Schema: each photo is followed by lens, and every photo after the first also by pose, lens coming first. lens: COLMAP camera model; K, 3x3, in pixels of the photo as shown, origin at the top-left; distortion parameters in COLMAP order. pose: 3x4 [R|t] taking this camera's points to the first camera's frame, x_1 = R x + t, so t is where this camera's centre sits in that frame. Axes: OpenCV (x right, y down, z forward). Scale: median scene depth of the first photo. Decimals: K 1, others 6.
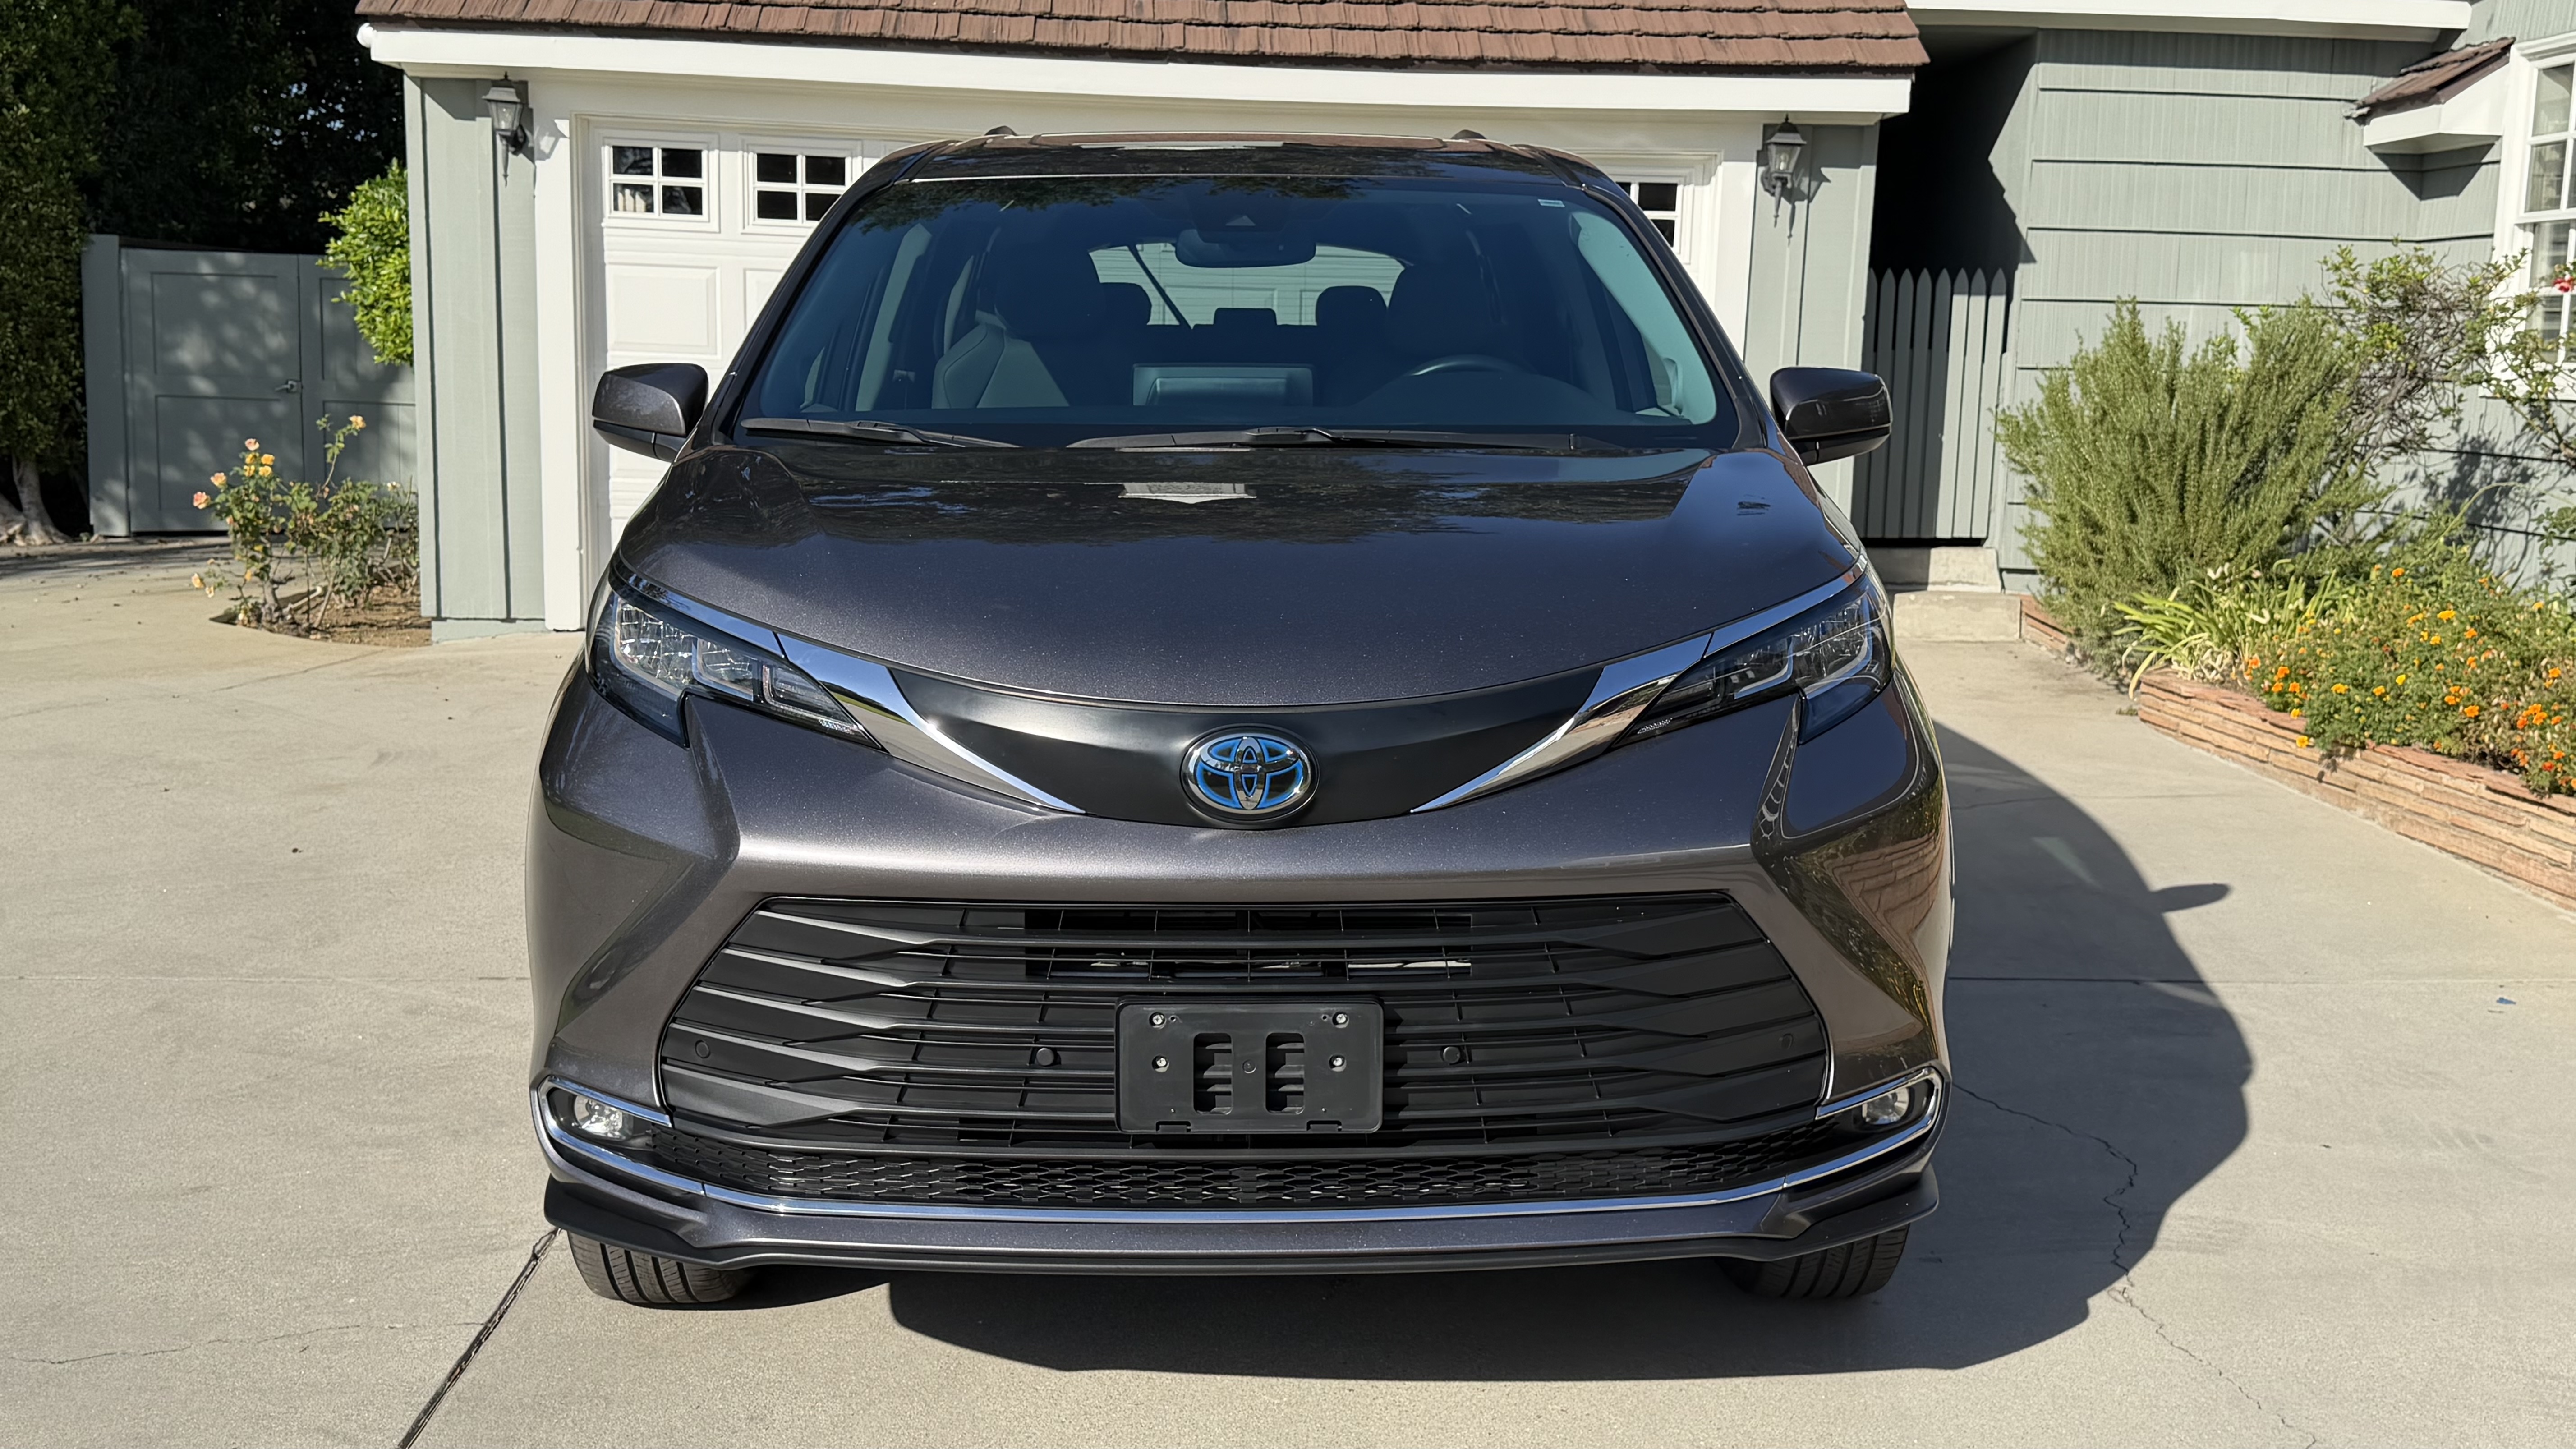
lens RADIAL K [[2394.2, 0, 1288.0], [0, 2394.2, 724.5], [0, 0, 1]] dist [0.167953, -0.325367]
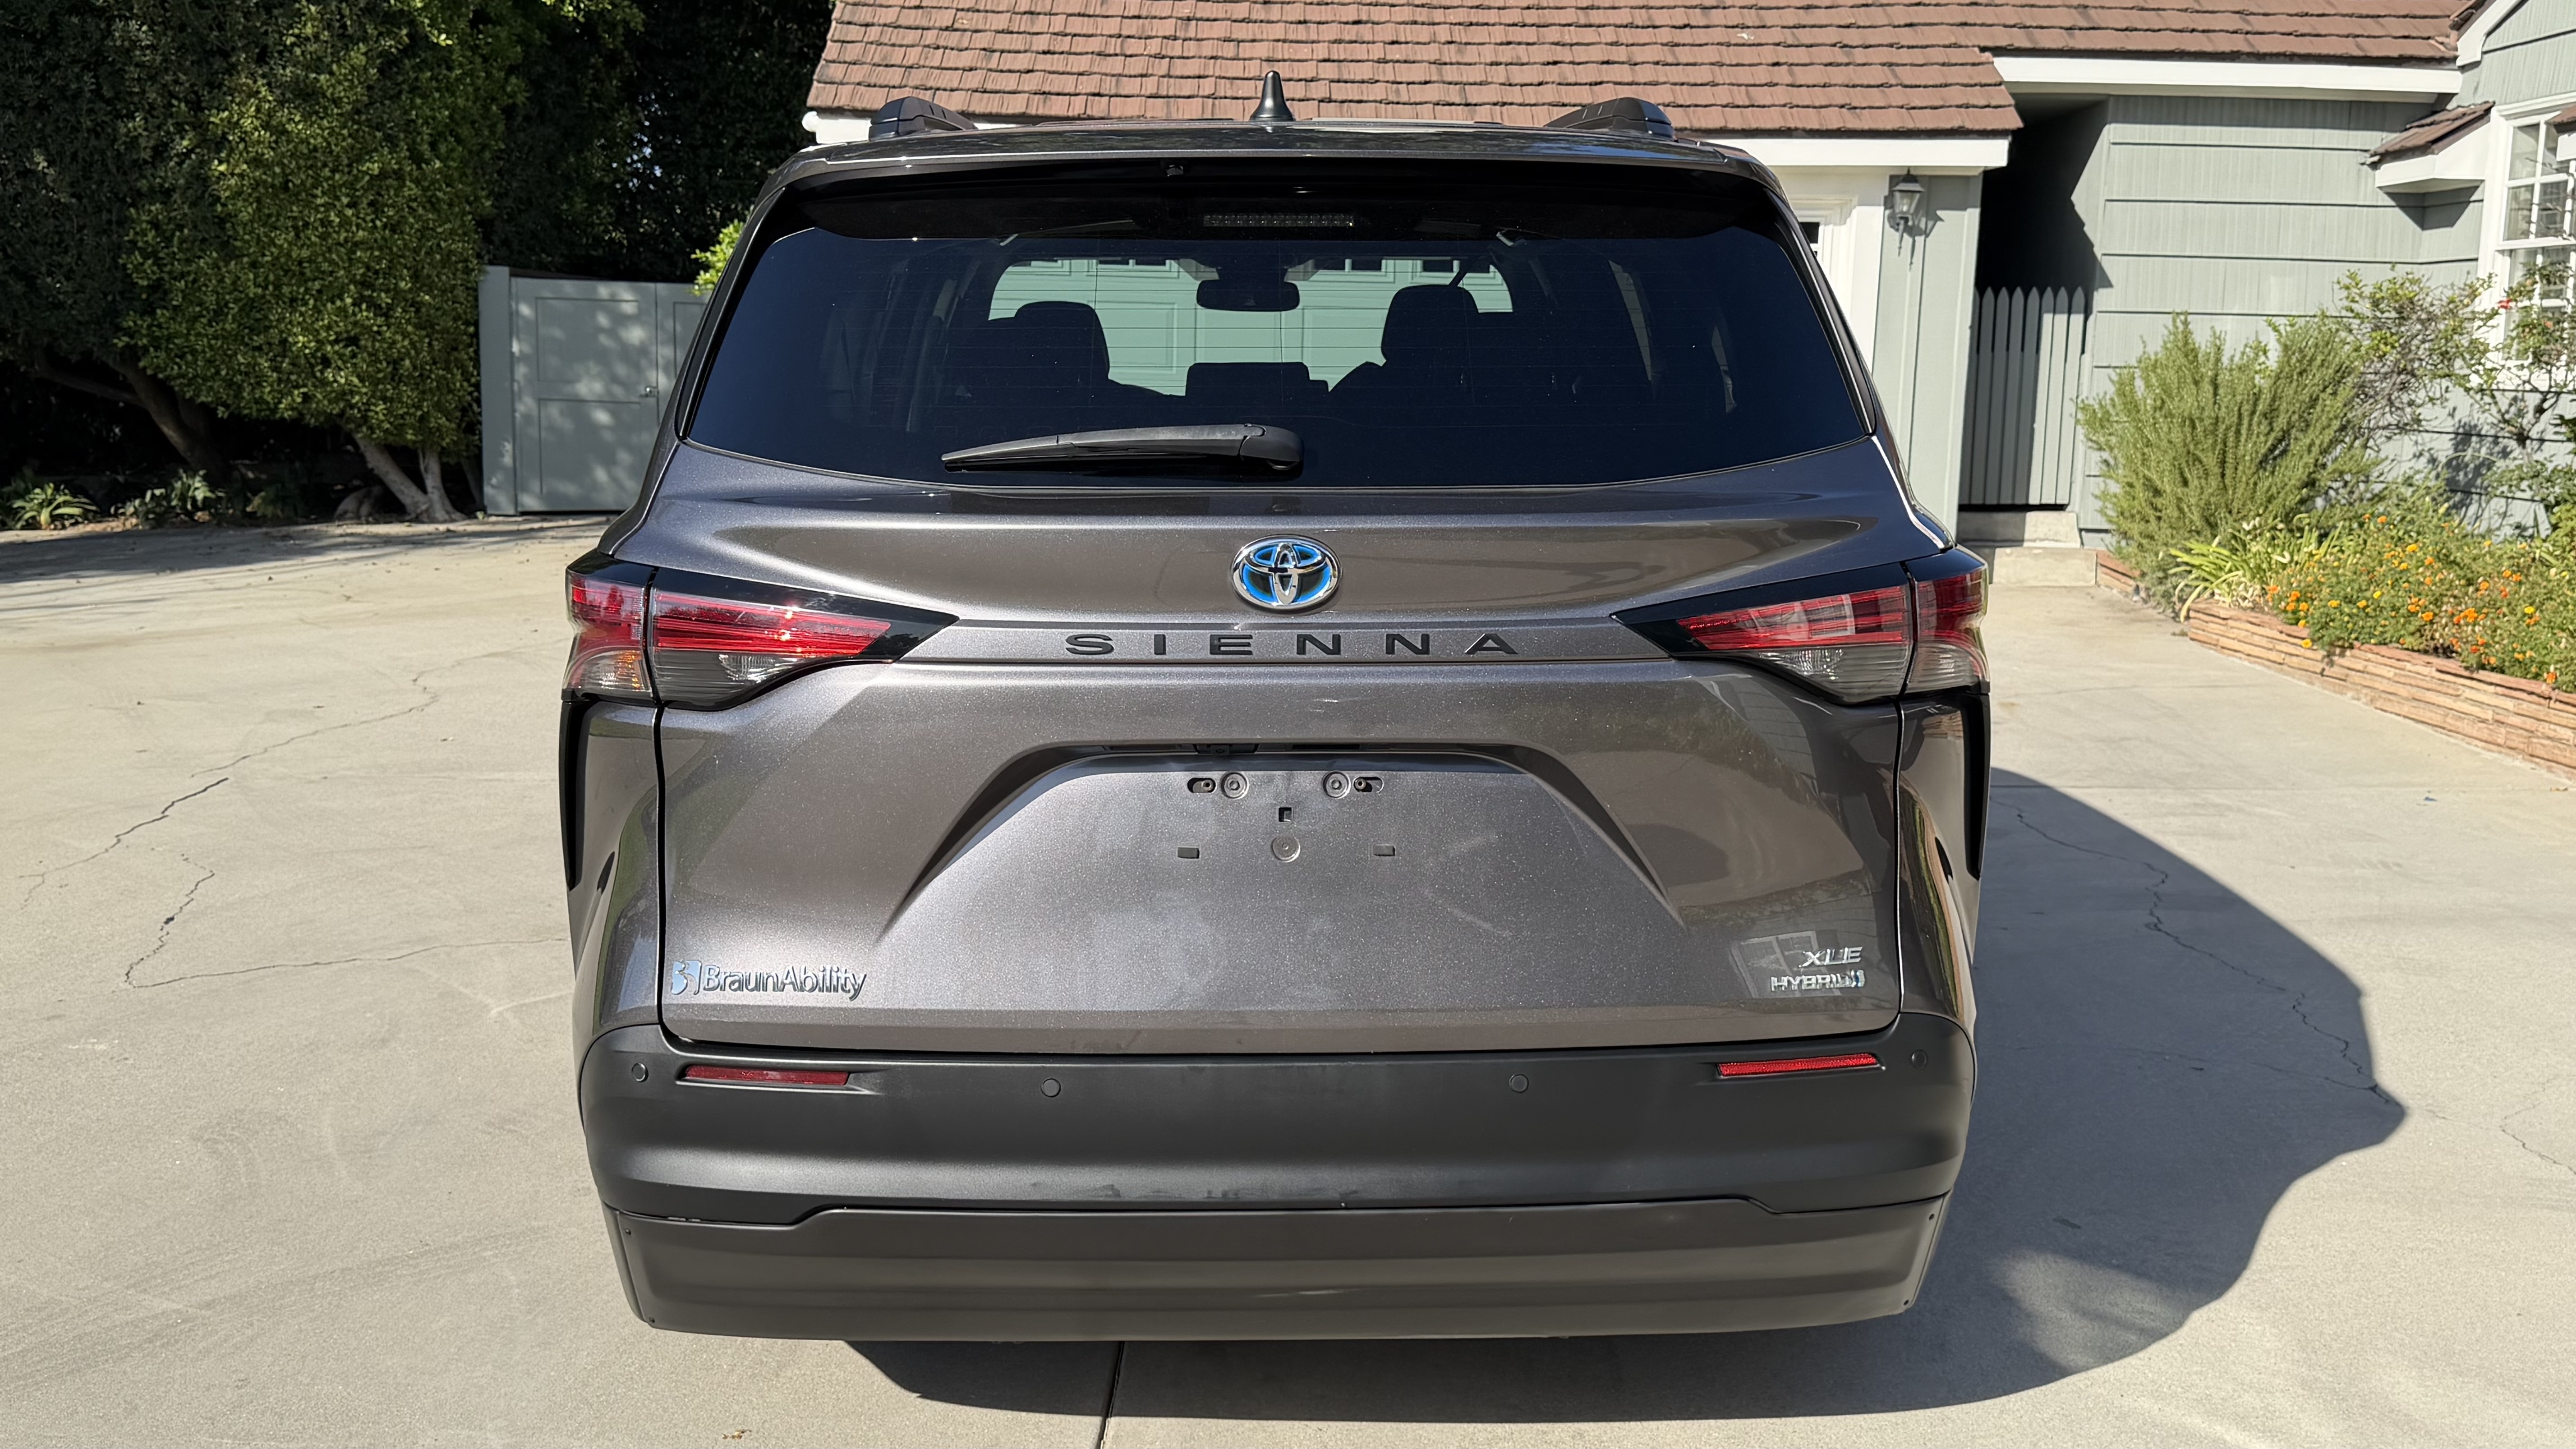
lens RADIAL K [[2323.4, 0, 1280.9], [0, 2323.4, 710.4], [0, 0, 1]] dist [0.153328, -0.315113]
pose [[0.999169, 0.000943, -0.040737, -0.072288], [-0.001025, 0.999997, -0.001993, 0.035047], [0.040735, 0.002033, 0.999168, -0.243774]]
